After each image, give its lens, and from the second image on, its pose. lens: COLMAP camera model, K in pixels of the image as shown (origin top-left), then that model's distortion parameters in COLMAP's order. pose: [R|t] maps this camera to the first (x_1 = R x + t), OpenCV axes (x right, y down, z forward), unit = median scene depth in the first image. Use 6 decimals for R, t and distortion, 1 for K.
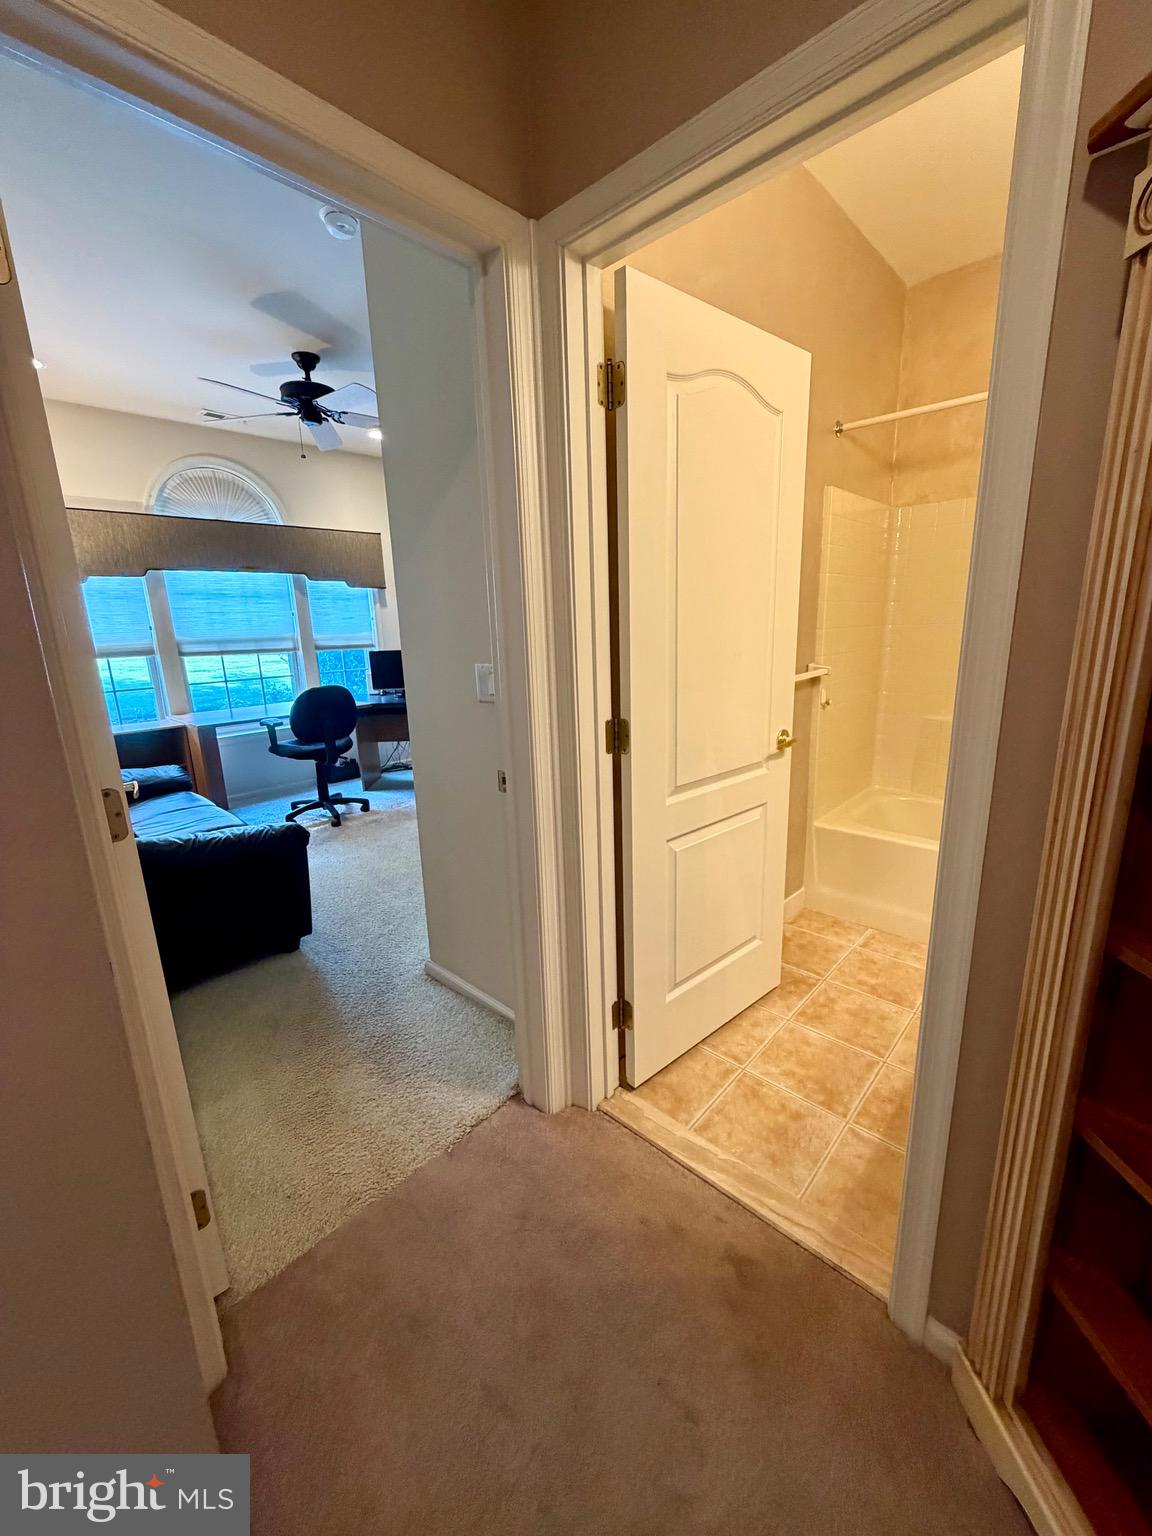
lens RADIAL K [[613.1, 0, 582.3], [0, 613.1, 766.7], [0, 0, 1]] dist [-0.001131, -0.000080]
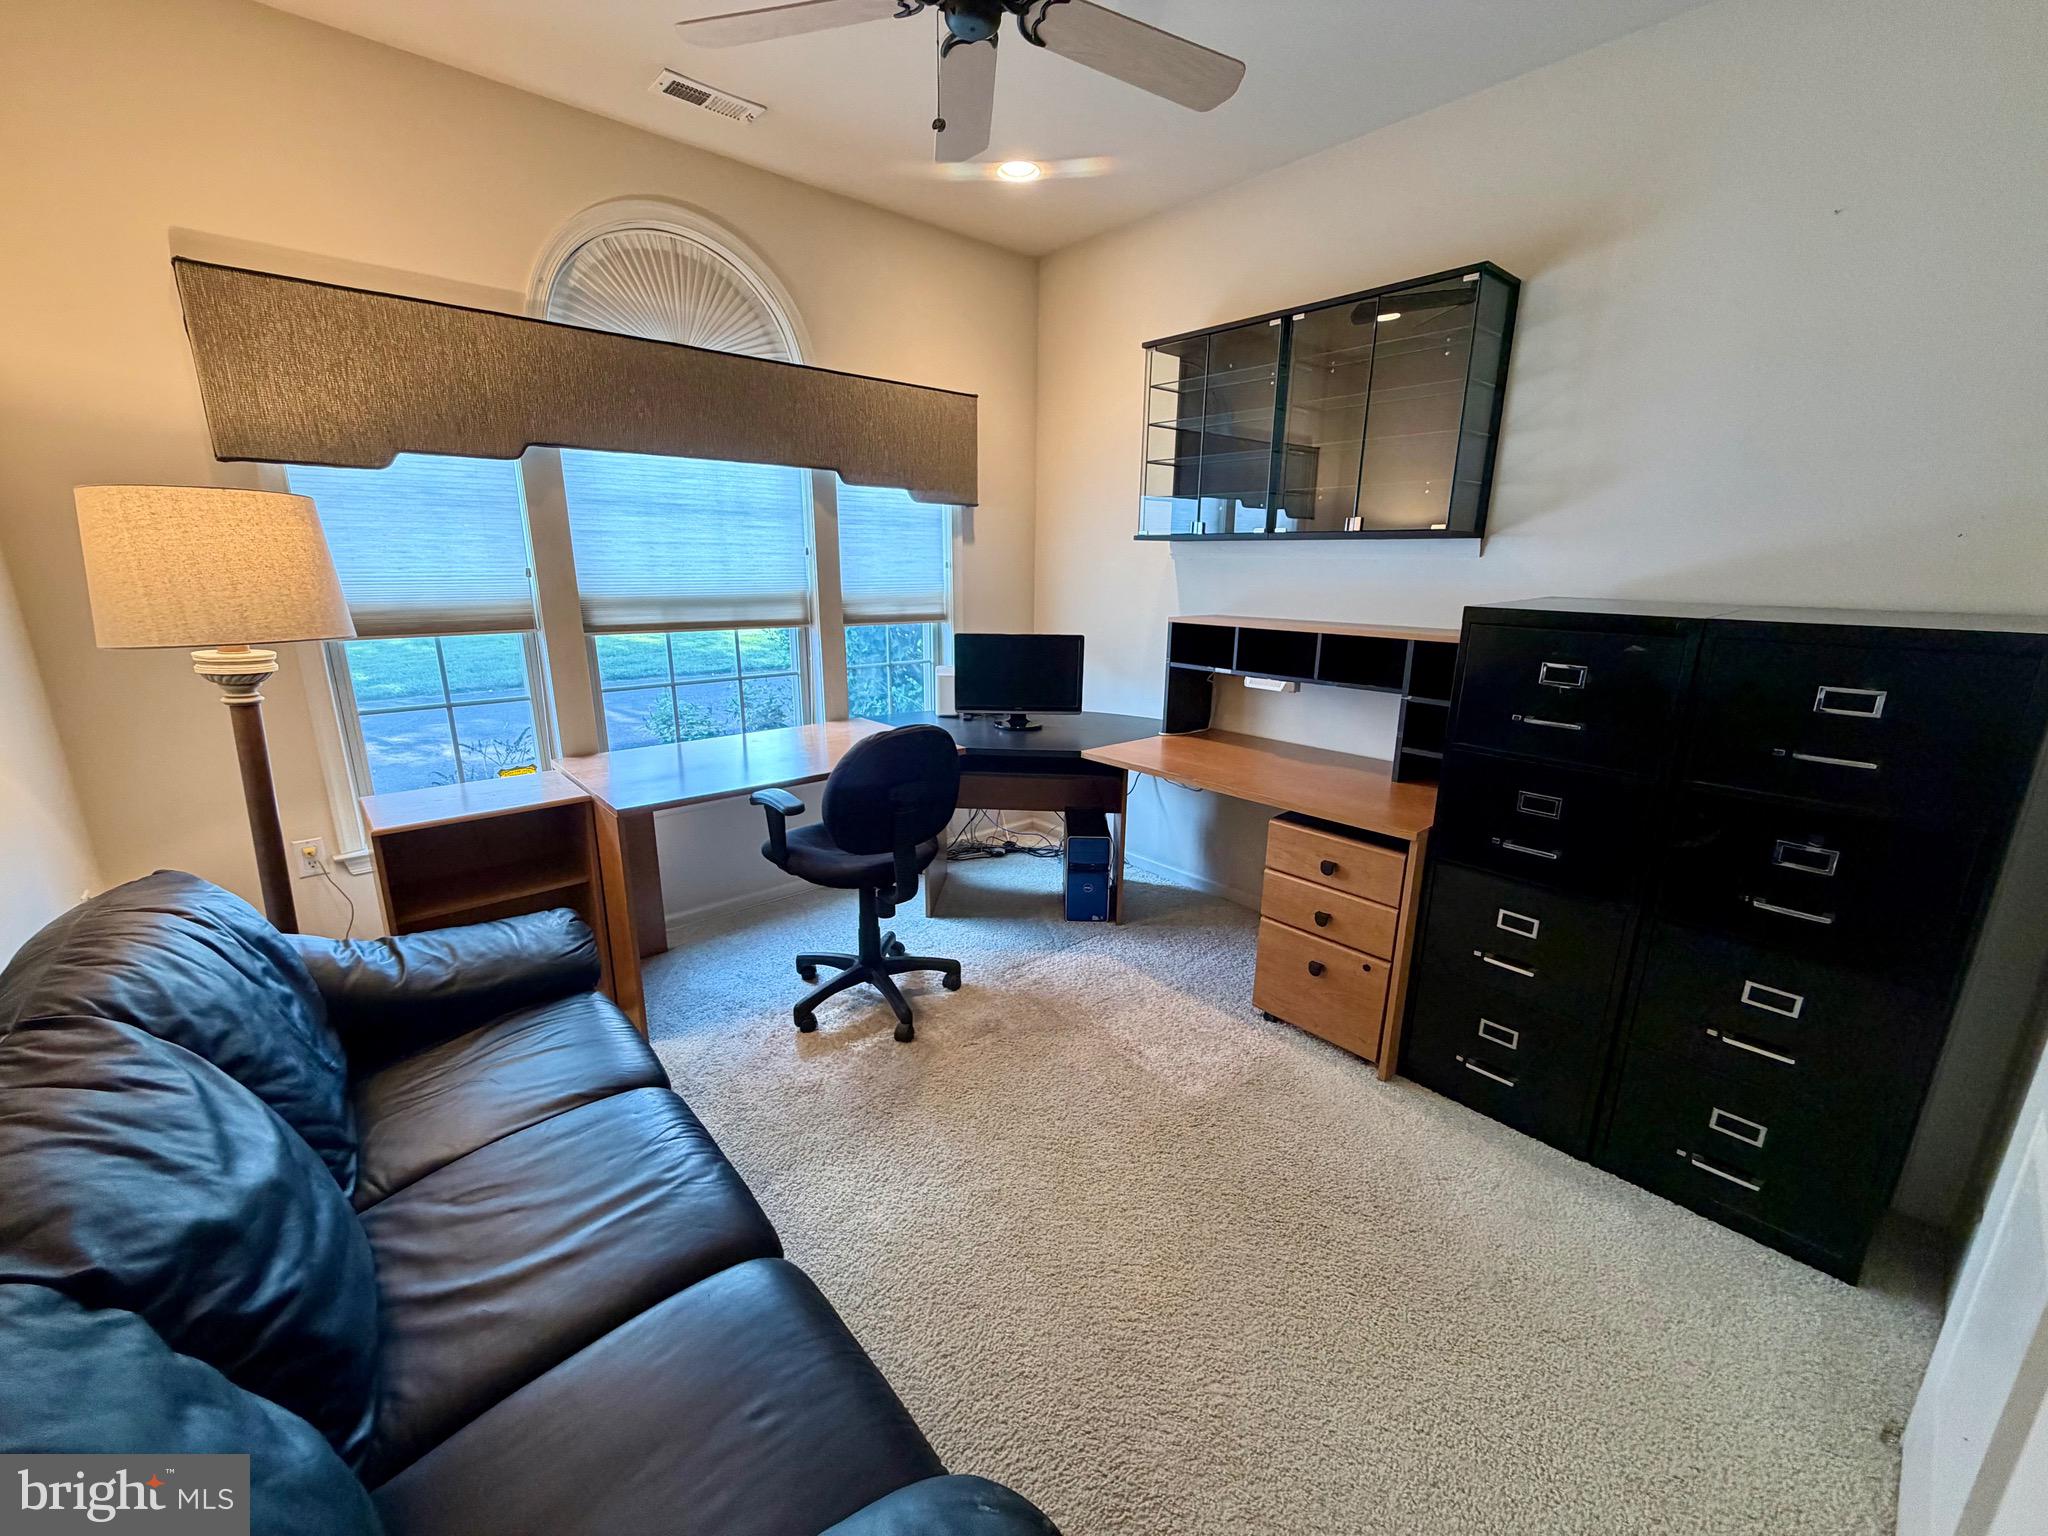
lens RADIAL K [[817.1, 0, 1015.4], [0, 817.1, 768.9], [0, 0, 1]] dist [0.000667, 0.000185]
pose [[0.993867, 0.054354, -0.096299, -0.257693], [-0.053825, 0.998518, 0.008086, -0.097753], [0.096595, -0.002853, 0.995320, 0.398574]]
